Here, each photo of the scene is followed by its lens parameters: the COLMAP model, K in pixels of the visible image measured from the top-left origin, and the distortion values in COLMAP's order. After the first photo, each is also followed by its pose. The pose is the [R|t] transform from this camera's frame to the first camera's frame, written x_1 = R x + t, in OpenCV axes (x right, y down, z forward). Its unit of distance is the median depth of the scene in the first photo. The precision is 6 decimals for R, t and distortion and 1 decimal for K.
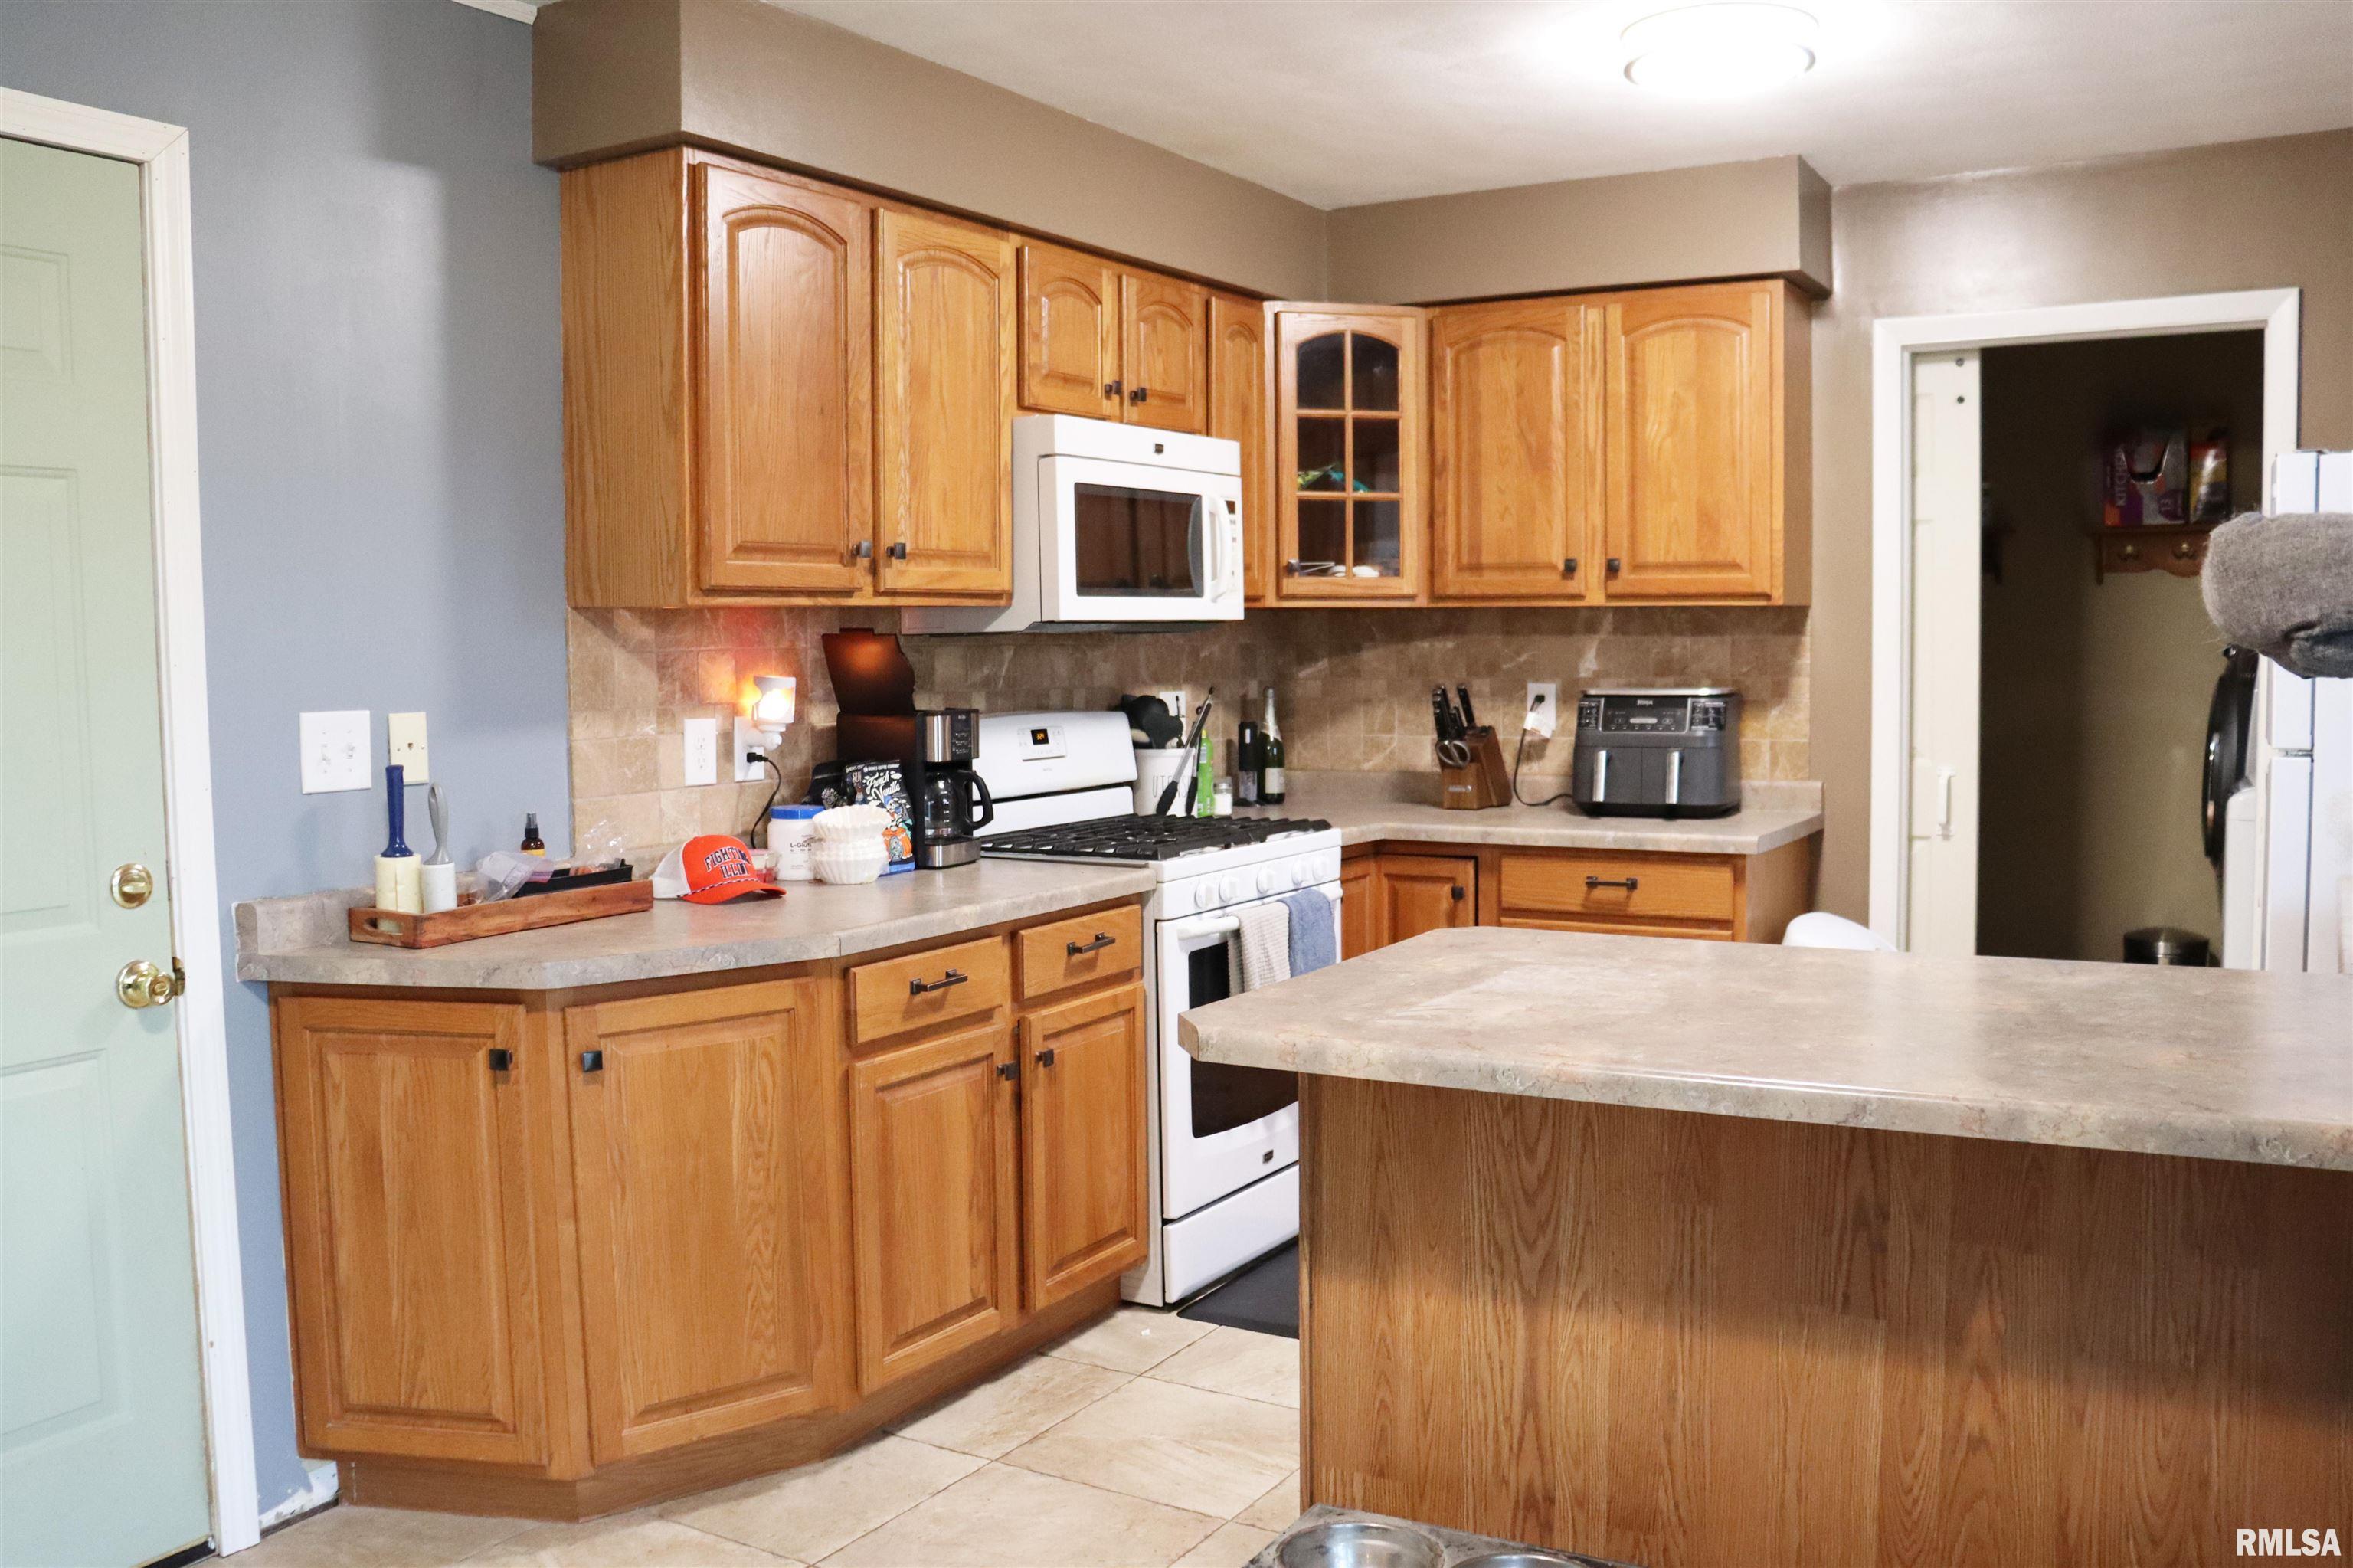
lens RADIAL K [[2023.3, 0, 1115.7], [0, 2023.3, 775.9], [0, 0, 1]] dist [-0.176983, 0.141951]
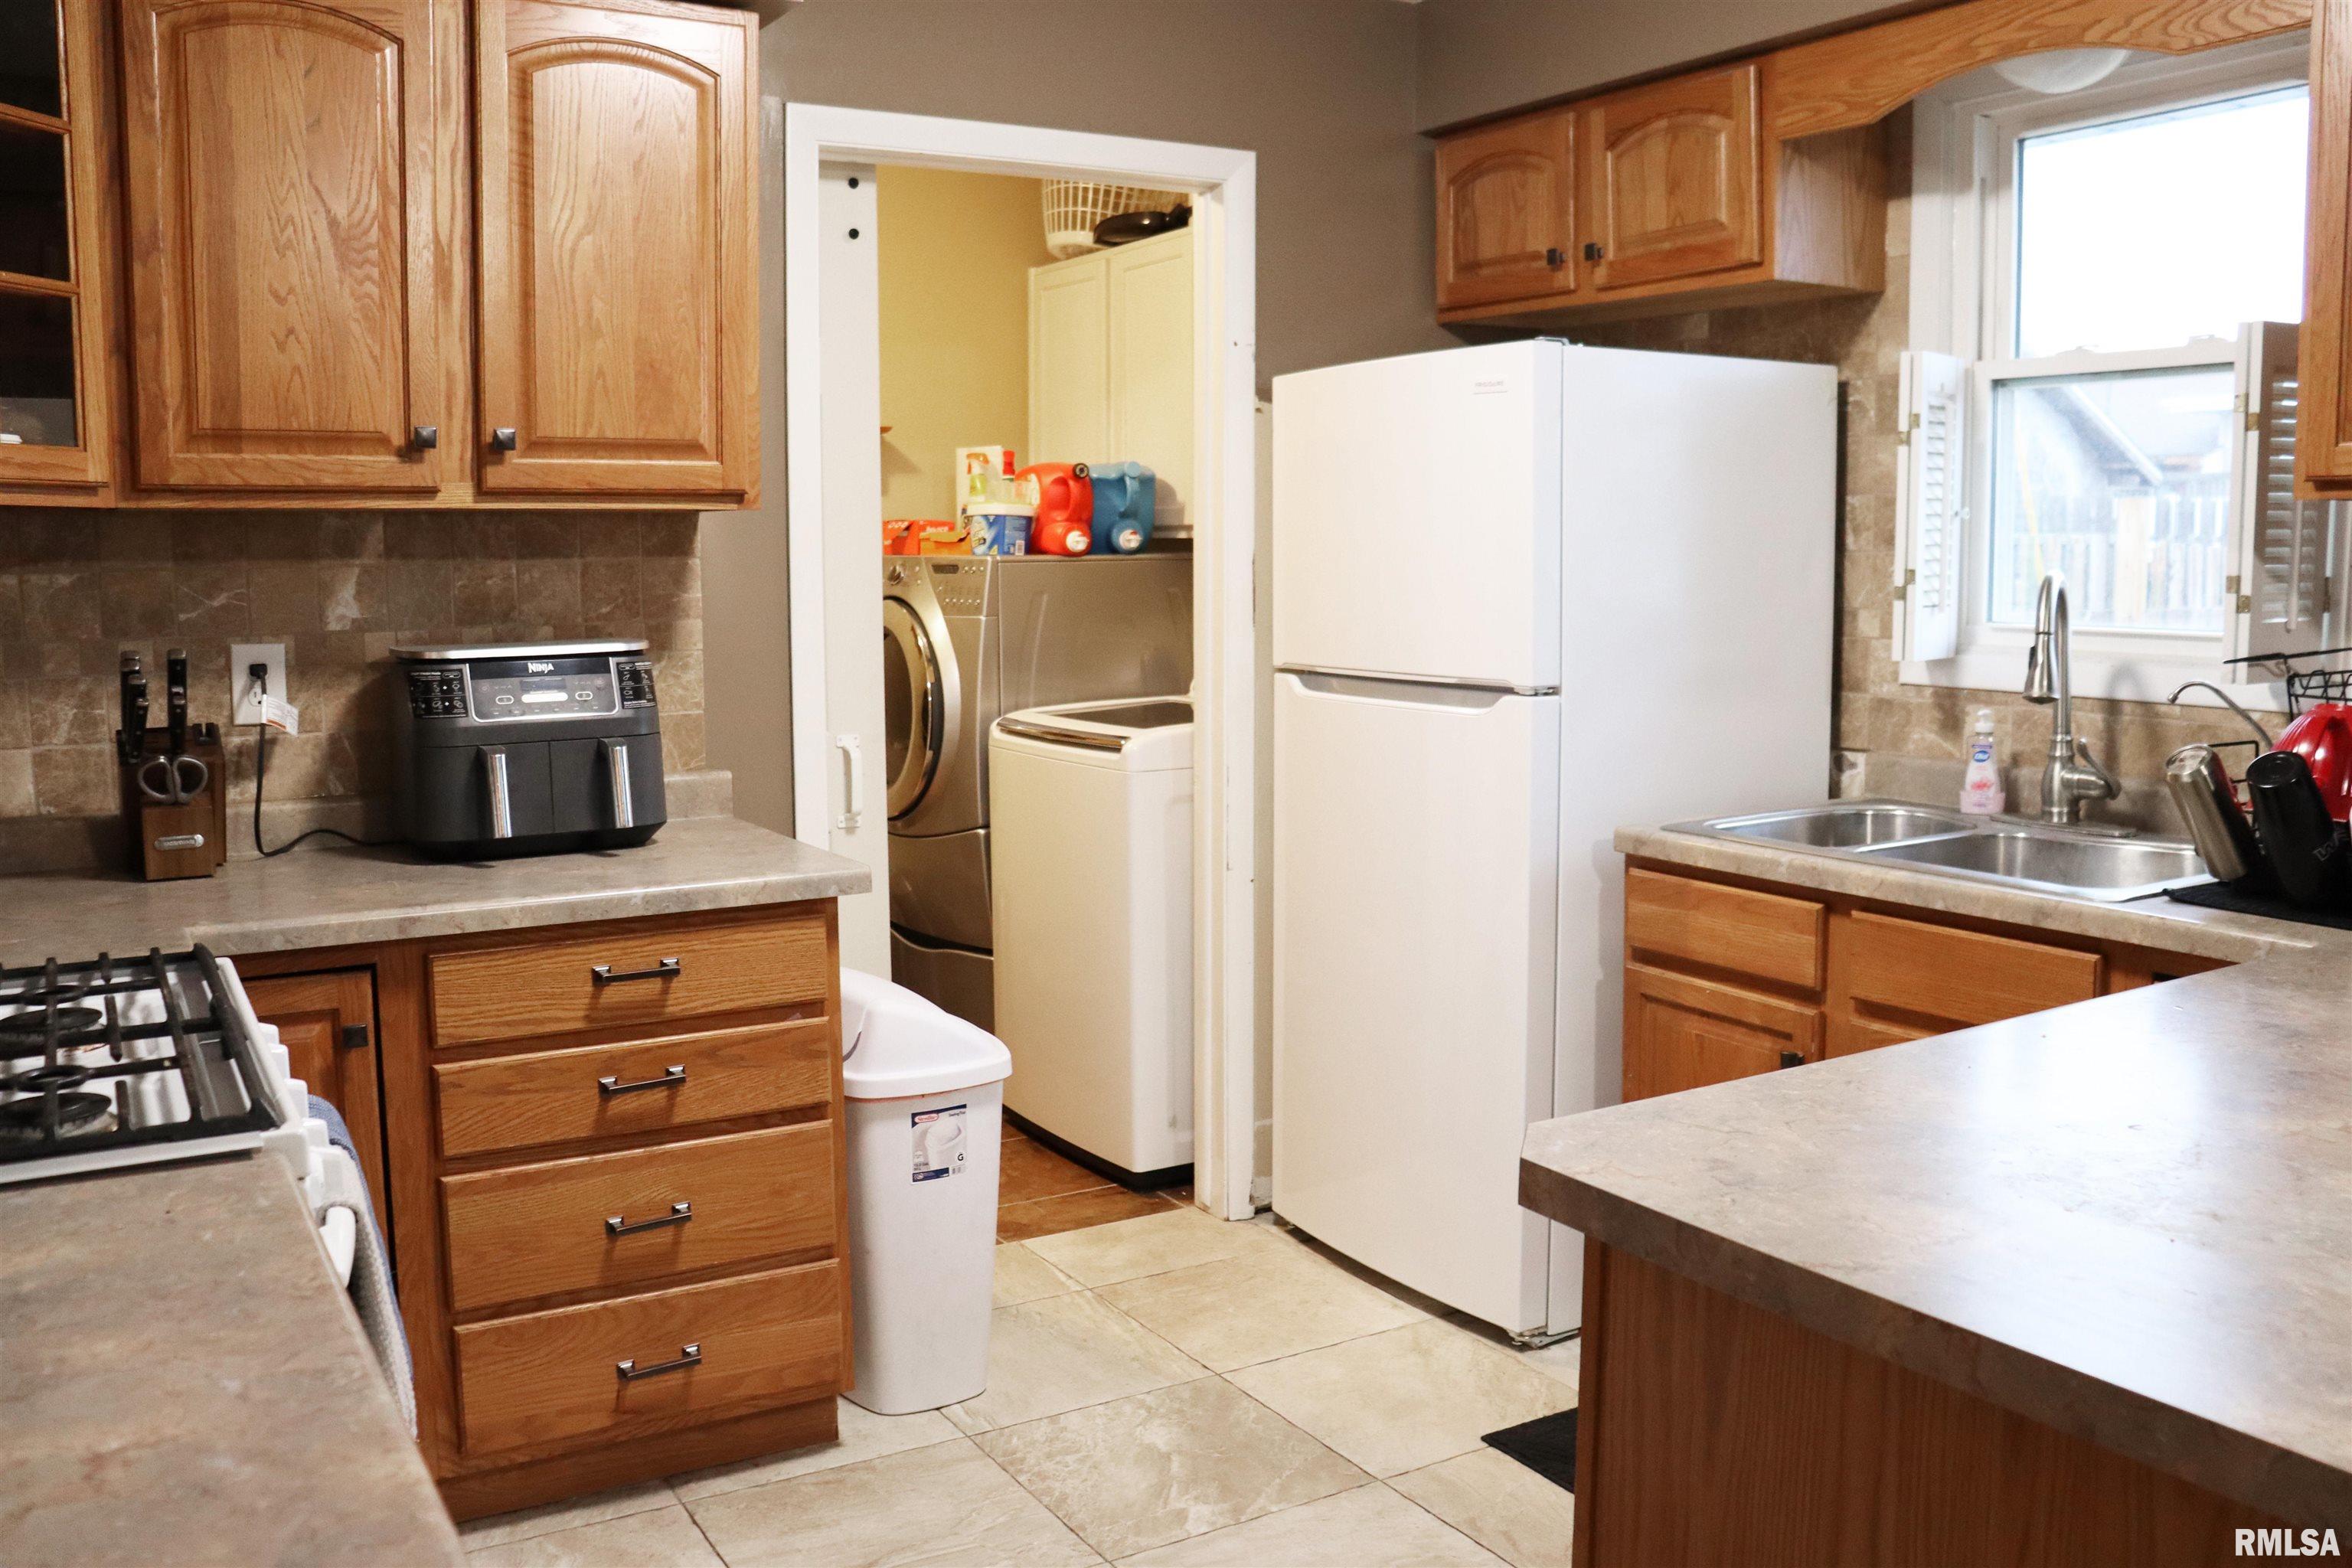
lens RADIAL K [[2026.3, 0, 1176.0], [0, 2026.3, 784.0], [0, 0, 1]] dist [-0.171610, 0.158034]
pose [[0.439073, -0.093737, 0.893548, -0.236303], [0.059802, 0.995386, 0.075035, -0.042393], [-0.896459, 0.020490, 0.442653, 0.665025]]
